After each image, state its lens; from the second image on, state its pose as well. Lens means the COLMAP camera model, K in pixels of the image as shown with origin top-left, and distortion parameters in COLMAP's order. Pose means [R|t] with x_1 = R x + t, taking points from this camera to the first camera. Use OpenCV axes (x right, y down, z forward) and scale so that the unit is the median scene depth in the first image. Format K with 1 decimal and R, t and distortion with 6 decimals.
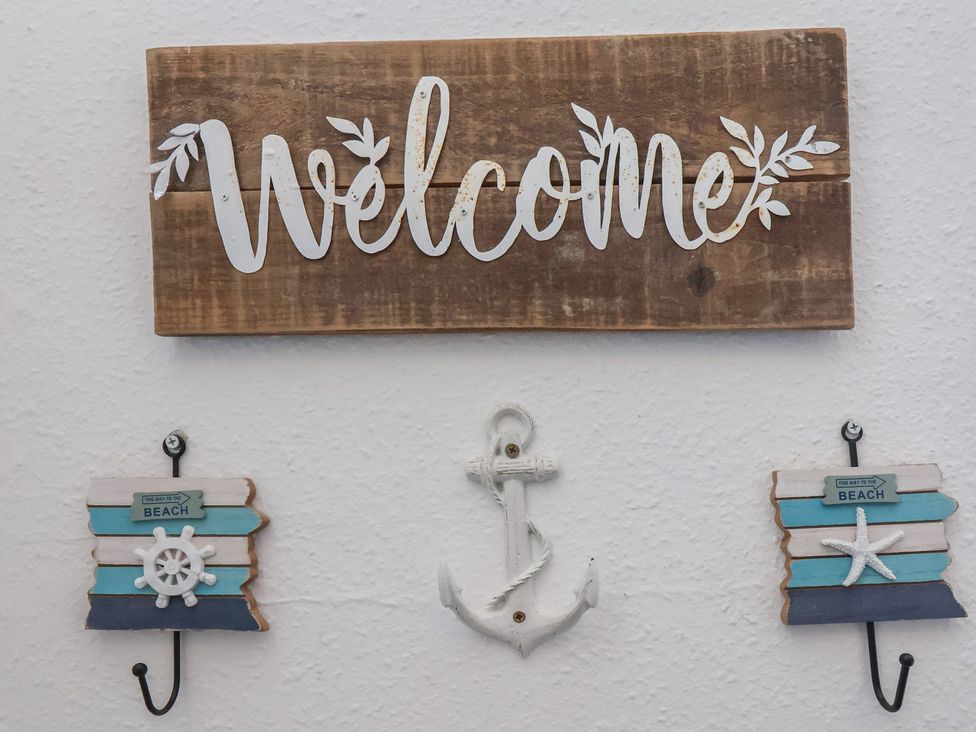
lens RADIAL K [[519.2, 0, 488.0], [0, 519.2, 366.0], [0, 0, 1]] dist [0.000390, -0.014079]
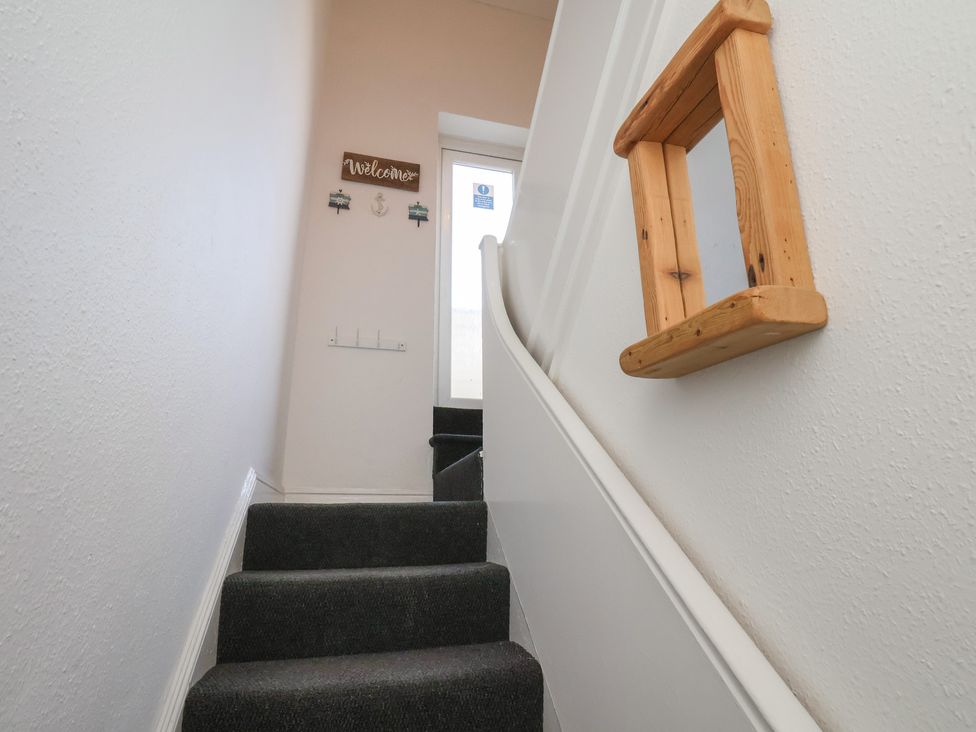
lens RADIAL K [[519.2, 0, 488.0], [0, 519.2, 366.0], [0, 0, 1]] dist [0.000390, -0.014079]
pose [[0.970760, 0.115919, 0.210209, 0.312325], [-0.045896, 0.949151, -0.311457, 5.721556], [-0.235624, 0.292703, 0.926718, -6.991303]]
